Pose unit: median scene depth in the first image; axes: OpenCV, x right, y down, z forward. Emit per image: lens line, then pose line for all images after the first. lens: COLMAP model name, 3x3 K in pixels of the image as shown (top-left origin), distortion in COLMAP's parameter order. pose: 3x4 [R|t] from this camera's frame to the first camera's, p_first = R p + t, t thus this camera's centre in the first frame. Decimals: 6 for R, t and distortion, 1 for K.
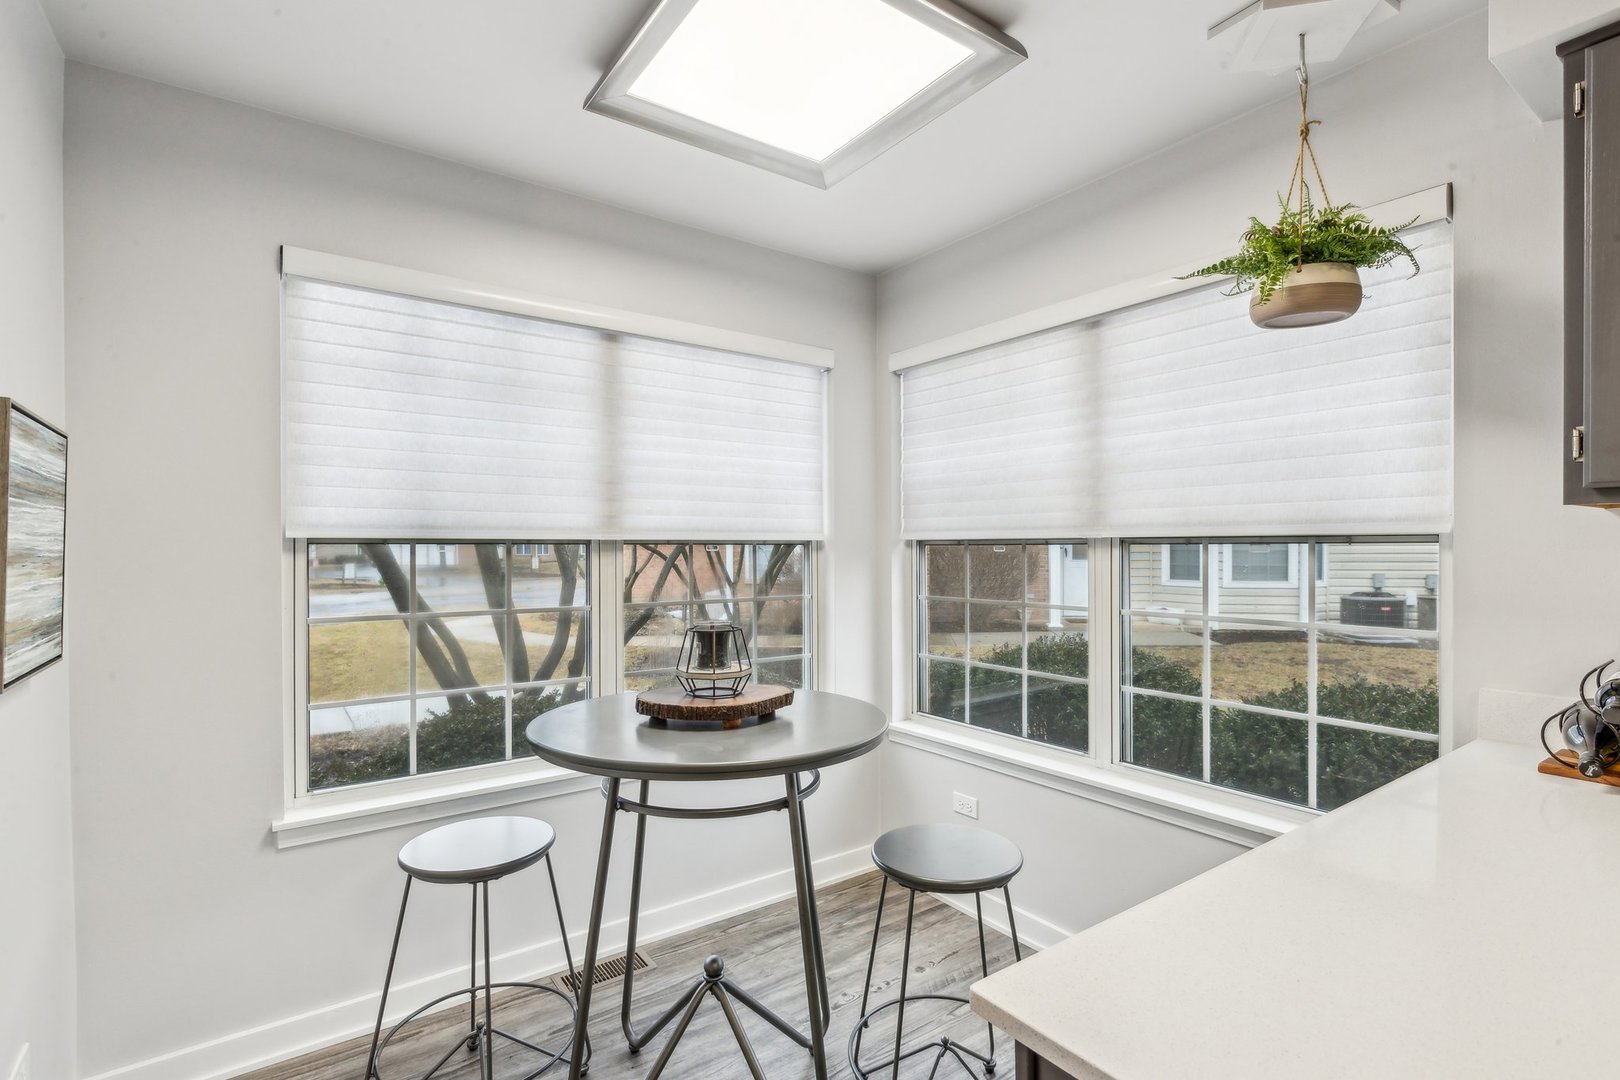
lens RADIAL K [[773.6, 0, 808.8], [0, 773.6, 553.8], [0, 0, 1]] dist [0.000959, -0.001137]
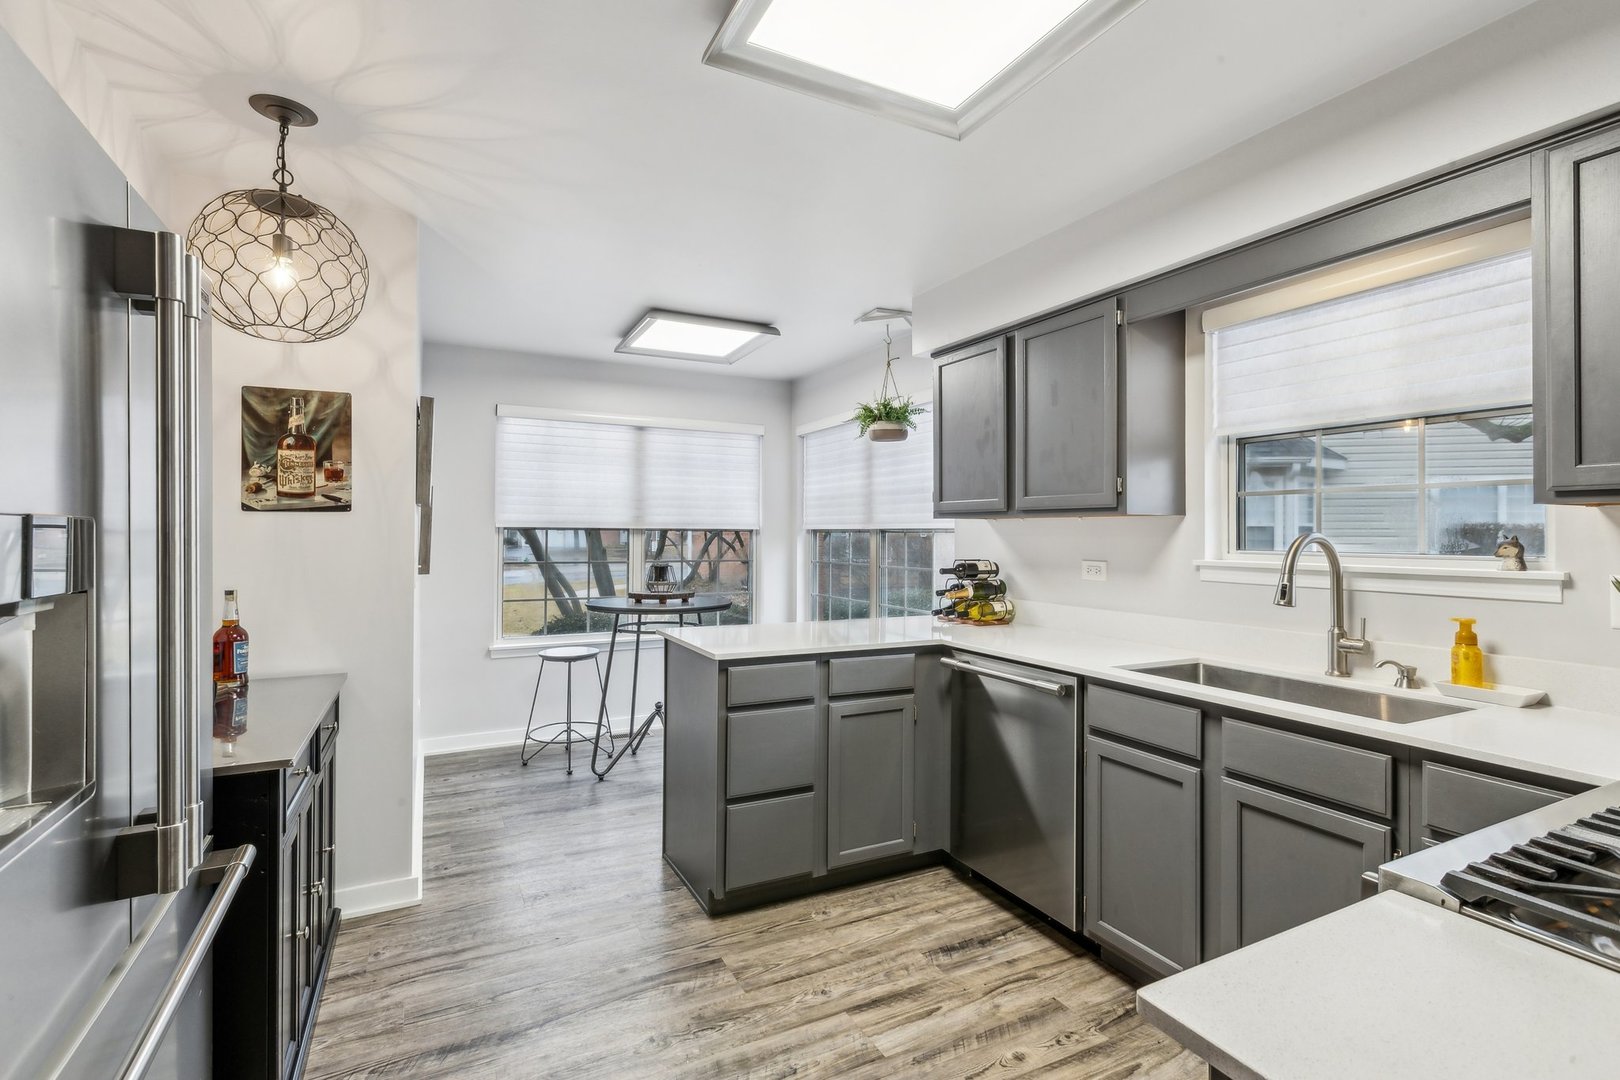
lens RADIAL K [[740.3, 0, 794.7], [0, 740.3, 523.0], [0, 0, 1]] dist [0.008060, -0.004044]
pose [[0.988307, 0.003456, -0.152438, 0.449078], [-0.007574, 0.999622, -0.026444, 0.016300], [0.152289, 0.027290, 0.987959, -0.866692]]
